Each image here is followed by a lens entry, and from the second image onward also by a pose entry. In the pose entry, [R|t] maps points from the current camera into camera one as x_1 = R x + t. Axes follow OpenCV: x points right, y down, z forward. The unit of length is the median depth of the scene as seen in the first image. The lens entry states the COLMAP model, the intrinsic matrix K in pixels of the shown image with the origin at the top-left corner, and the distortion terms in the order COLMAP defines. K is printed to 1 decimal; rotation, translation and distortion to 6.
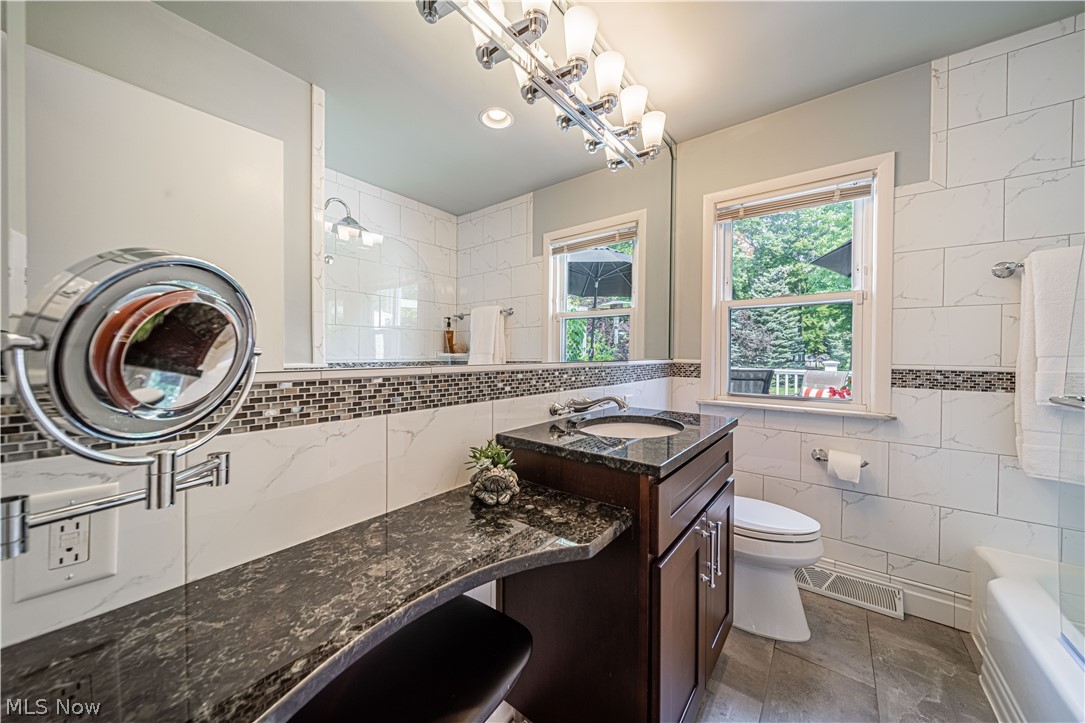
lens RADIAL K [[378.0, 0, 556.9], [0, 378.0, 358.3], [0, 0, 1]] dist [0.001170, -0.001827]
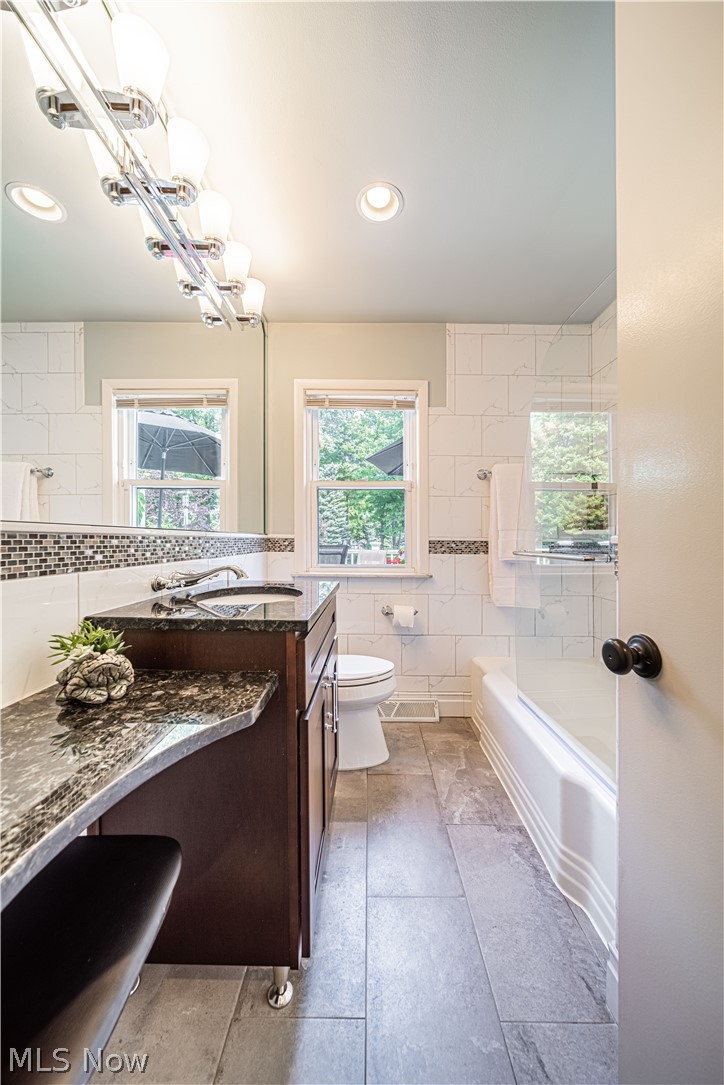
lens RADIAL K [[378.0, 0, 373.4], [0, 378.0, 542.4], [0, 0, 1]] dist [0.001170, -0.001827]
pose [[0.801269, -0.009219, 0.598234, -0.115188], [0.011732, 0.999931, -0.000304, 0.045798], [-0.598190, 0.007262, 0.801322, 0.041736]]
